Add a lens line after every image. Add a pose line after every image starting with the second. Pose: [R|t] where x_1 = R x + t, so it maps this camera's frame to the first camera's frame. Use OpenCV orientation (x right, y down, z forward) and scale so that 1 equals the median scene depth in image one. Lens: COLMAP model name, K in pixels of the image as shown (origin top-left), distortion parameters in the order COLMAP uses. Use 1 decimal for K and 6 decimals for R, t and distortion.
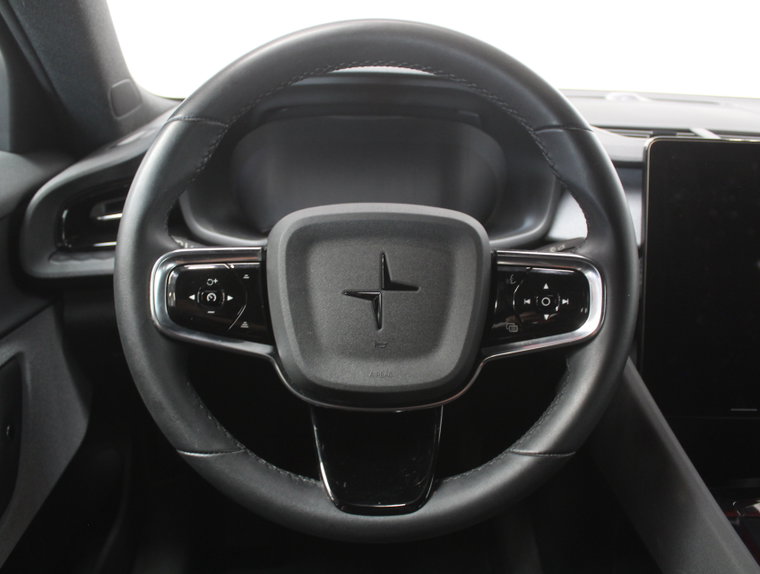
lens RADIAL K [[758.0, 0, 387.9], [0, 758.0, 282.5], [0, 0, 1]] dist [-0.067888, 0.000000]
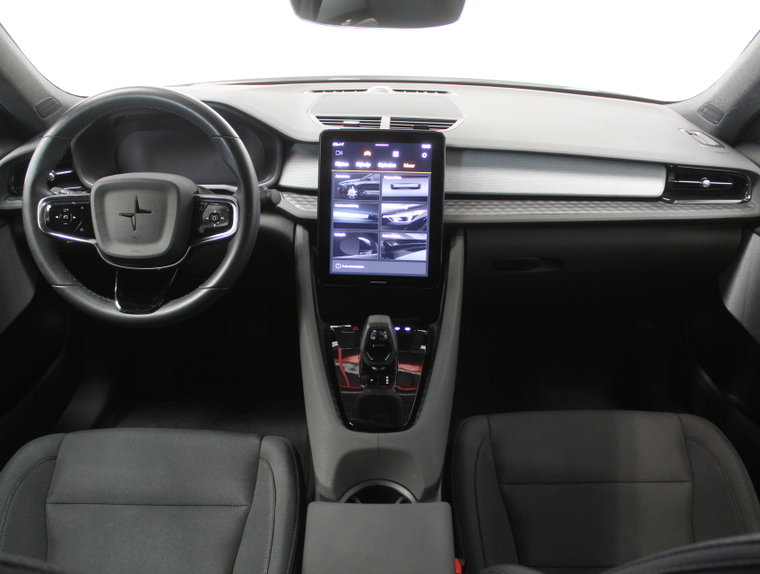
lens RADIAL K [[758.0, 0, 378.2], [0, 758.0, 290.2], [0, 0, 1]] dist [-0.067888, 0.000000]
pose [[0.998889, 0.003895, -0.046965, 0.798287], [0.000829, 0.994972, 0.100152, 0.014003], [0.047119, -0.100080, 0.993863, -1.178326]]
